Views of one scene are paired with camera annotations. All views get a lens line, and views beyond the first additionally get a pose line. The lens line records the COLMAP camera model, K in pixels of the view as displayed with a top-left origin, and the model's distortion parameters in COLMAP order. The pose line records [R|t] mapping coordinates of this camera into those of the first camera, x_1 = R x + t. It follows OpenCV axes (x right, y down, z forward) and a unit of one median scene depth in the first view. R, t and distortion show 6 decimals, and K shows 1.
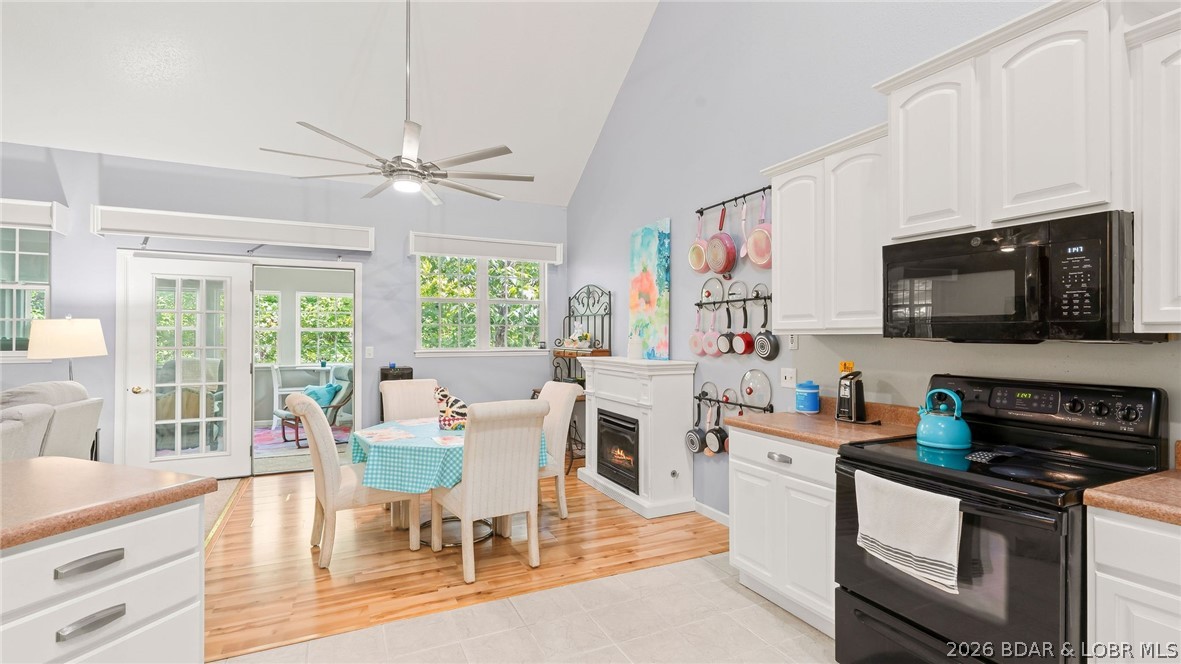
lens RADIAL K [[537.1, 0, 590.5], [0, 537.1, 332.0], [0, 0, 1]] dist [-0.000768, 0.000002]
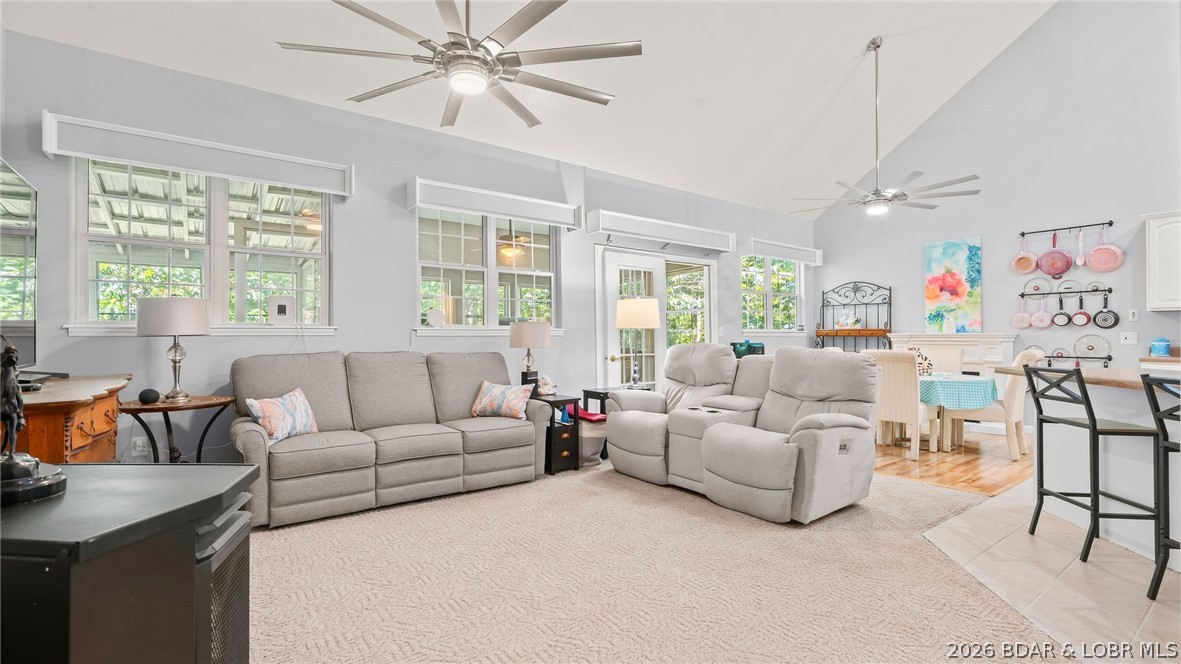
lens RADIAL K [[529.9, 0, 593.0], [0, 529.9, 334.2], [0, 0, 1]] dist [-0.002901, -0.000005]
pose [[0.979198, -0.000782, 0.202904, -1.380834], [0.000318, 0.999997, 0.002317, 0.058959], [-0.202905, -0.002204, 0.979196, -0.234799]]
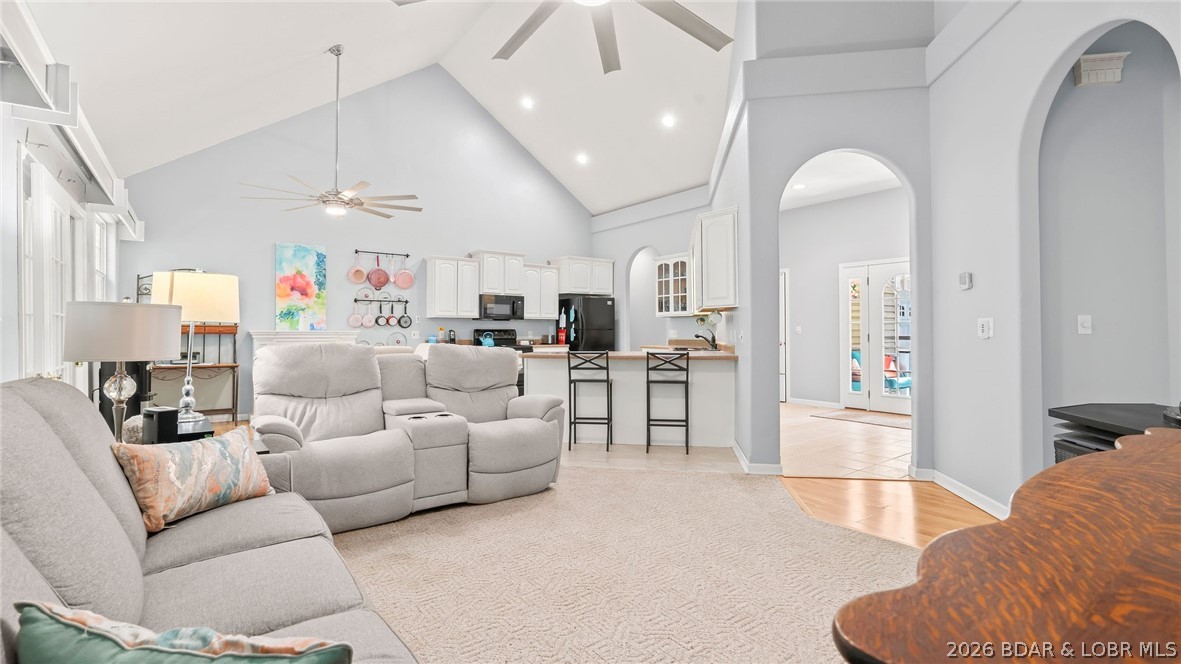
lens RADIAL K [[532.7, 0, 584.0], [0, 532.7, 318.8], [0, 0, 1]] dist [0.000042, 0.000194]
pose [[-0.187781, 0.024561, 0.981904, -1.907943], [-0.006720, 0.999632, -0.026290, 0.061246], [-0.982188, -0.011535, -0.187547, 0.602622]]
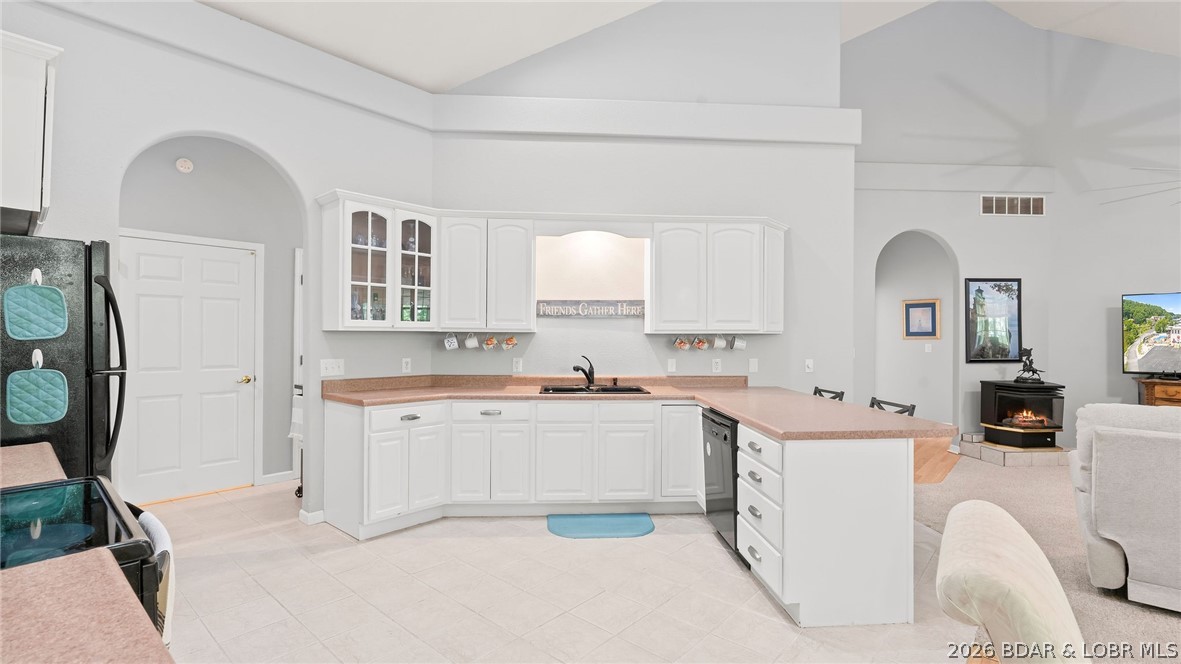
lens RADIAL K [[529.9, 0, 593.0], [0, 529.9, 334.2], [0, 0, 1]] dist [-0.002901, -0.000005]
pose [[-0.921062, -0.003943, -0.389395, 0.148081], [0.000762, 0.999929, -0.011927, 0.011937], [0.389414, -0.011282, -0.920994, 0.924774]]
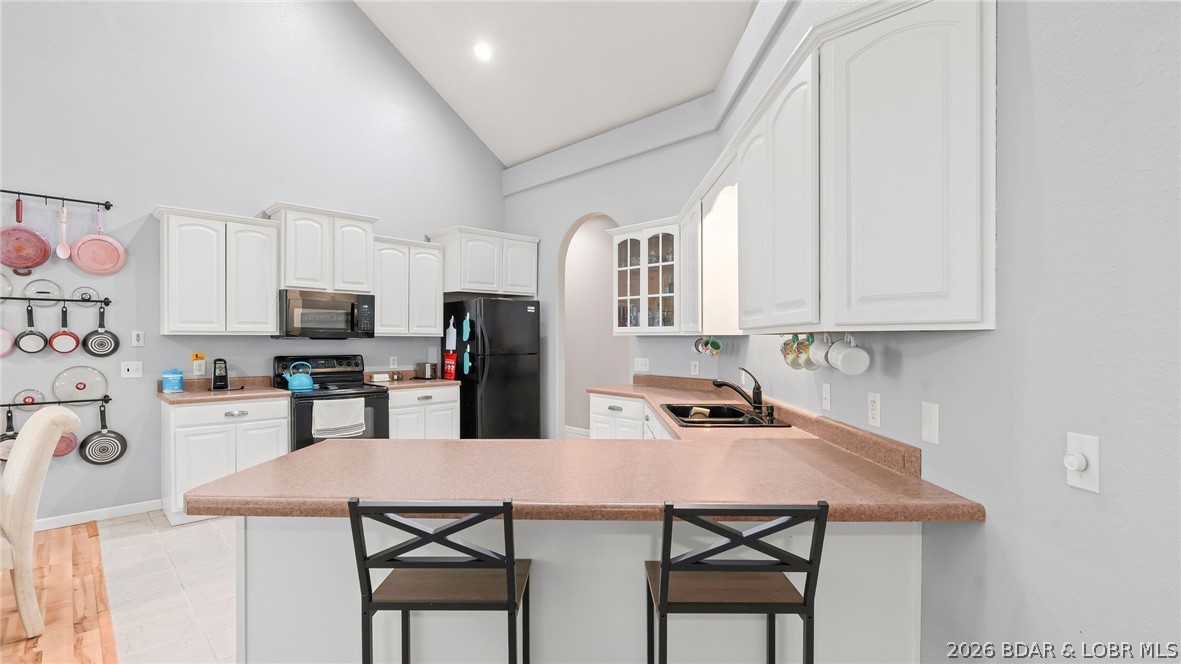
lens RADIAL K [[535.7, 0, 584.5], [0, 535.7, 343.3], [0, 0, 1]] dist [-0.001342, 0.000199]
pose [[-0.322886, -0.008717, 0.946398, -0.960392], [-0.010828, 0.999926, 0.005515, 0.006319], [-0.946376, -0.008467, -0.322957, 0.363644]]
